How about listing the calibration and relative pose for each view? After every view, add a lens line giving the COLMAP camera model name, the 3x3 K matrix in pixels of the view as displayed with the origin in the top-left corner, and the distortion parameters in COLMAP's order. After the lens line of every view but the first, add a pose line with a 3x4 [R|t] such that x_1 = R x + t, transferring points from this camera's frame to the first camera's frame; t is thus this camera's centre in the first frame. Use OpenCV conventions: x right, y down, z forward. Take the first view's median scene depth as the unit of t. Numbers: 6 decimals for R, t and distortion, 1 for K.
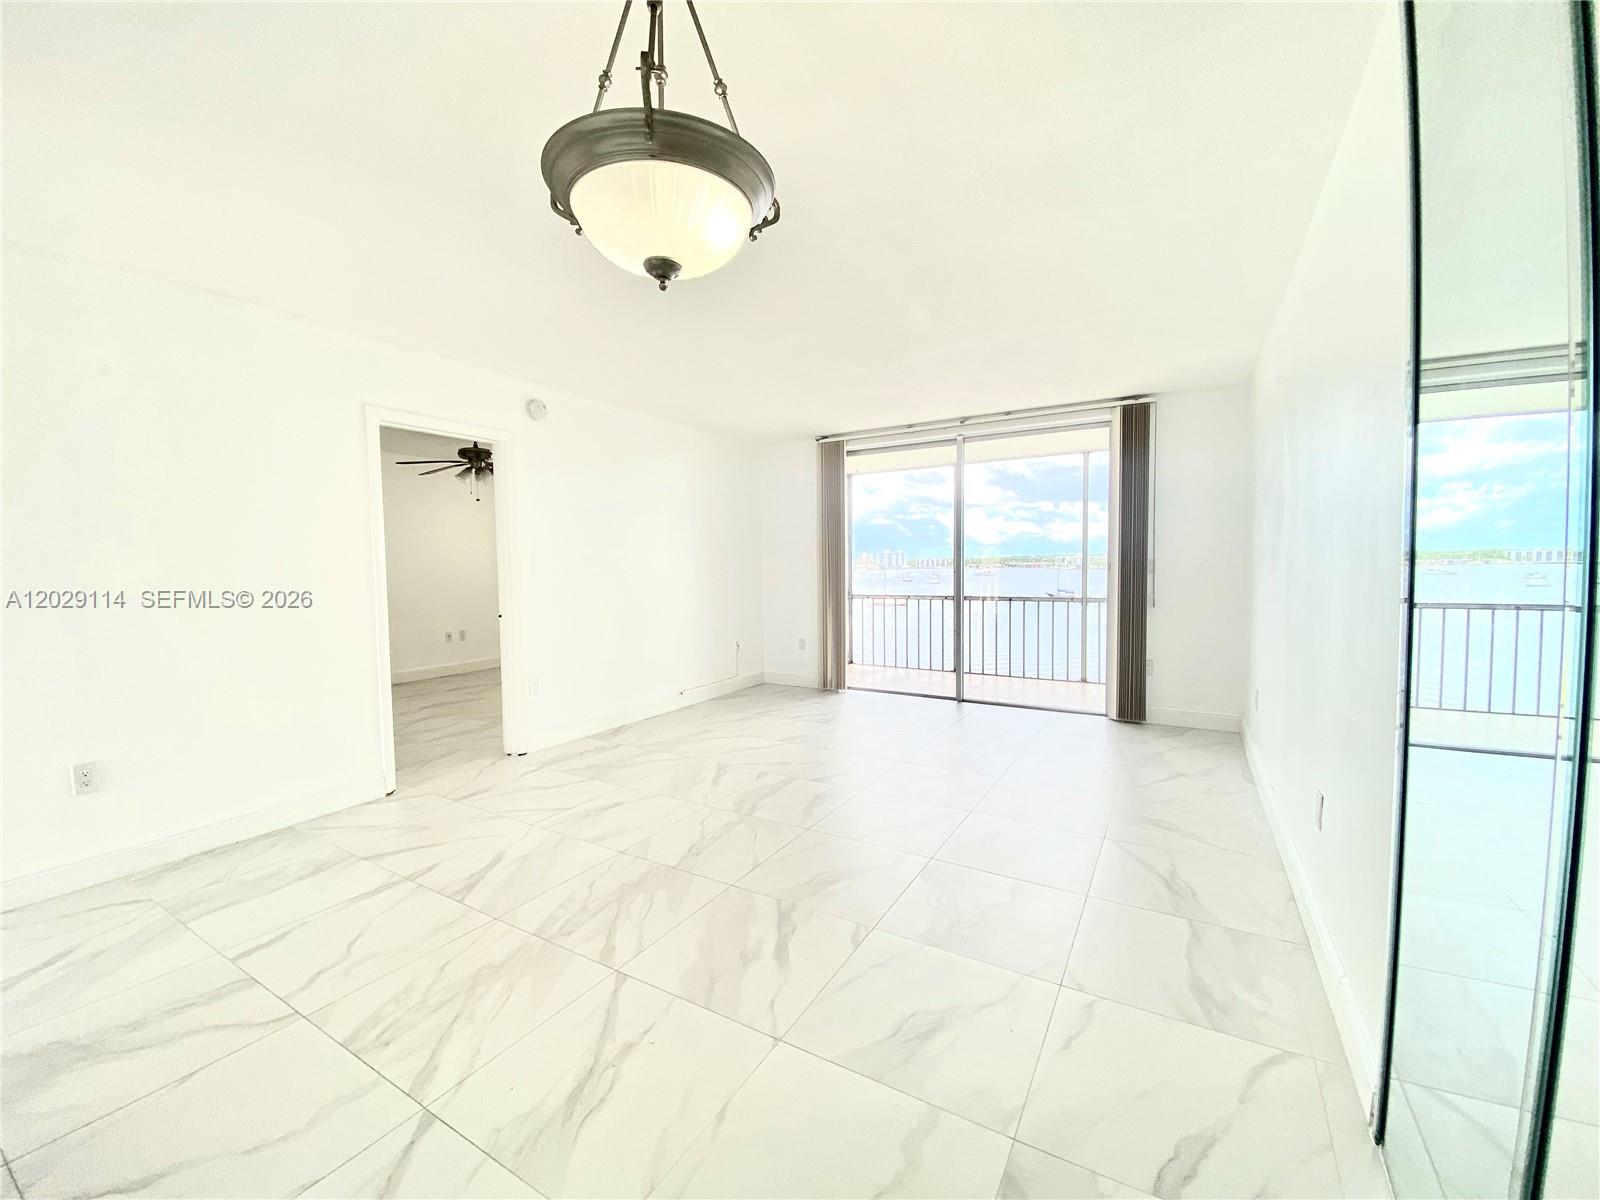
lens RADIAL K [[637.3, 0, 831.3], [0, 637.3, 597.5], [0, 0, 1]] dist [0.021034, -0.012267]
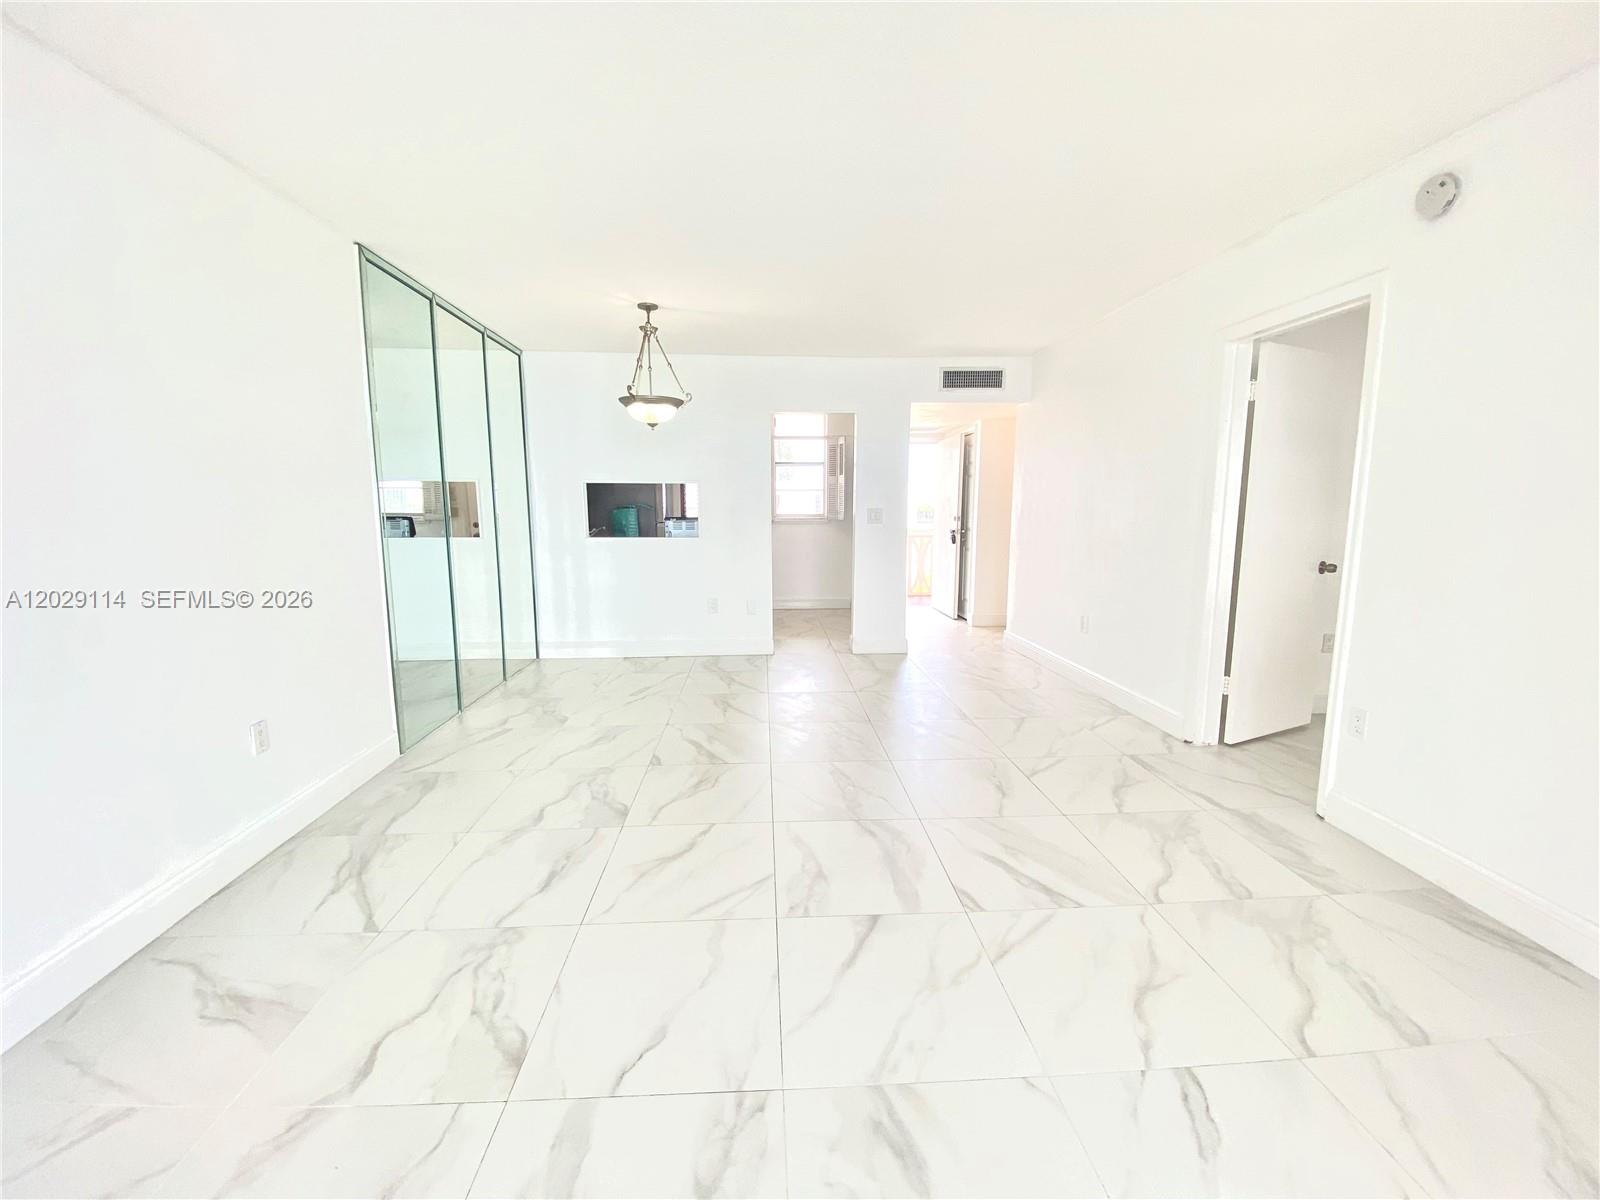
lens RADIAL K [[655.2, 0, 795.7], [0, 655.2, 591.9], [0, 0, 1]] dist [0.039702, -0.031182]
pose [[-0.858198, 0.082468, -0.506651, 0.331448], [-0.016671, 0.982012, 0.188082, -0.103635], [0.513048, 0.169858, -0.841386, 1.556952]]
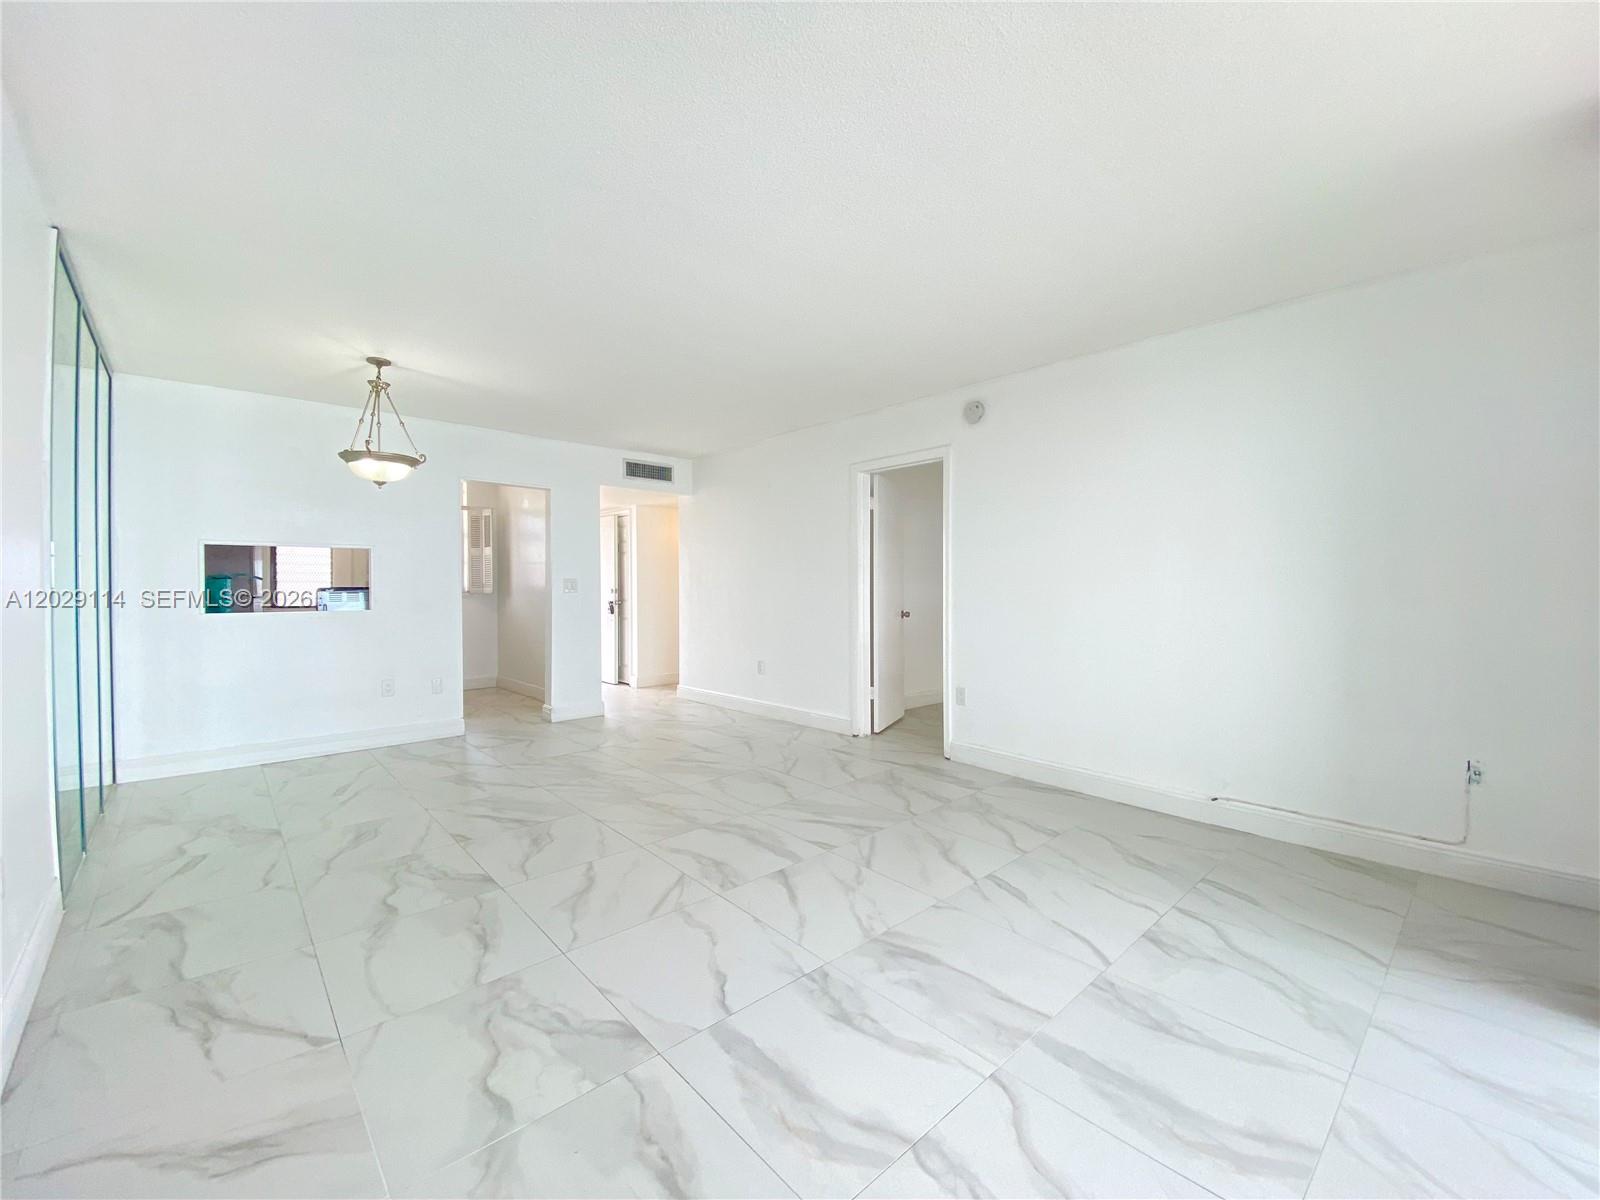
lens RADIAL K [[655.2, 0, 795.7], [0, 655.2, 591.9], [0, 0, 1]] dist [0.039702, -0.031182]
pose [[-0.342755, 0.022695, -0.939151, 0.740894], [-0.046676, 0.998062, 0.041154, -0.068936], [0.938265, 0.057942, -0.341031, 1.398838]]
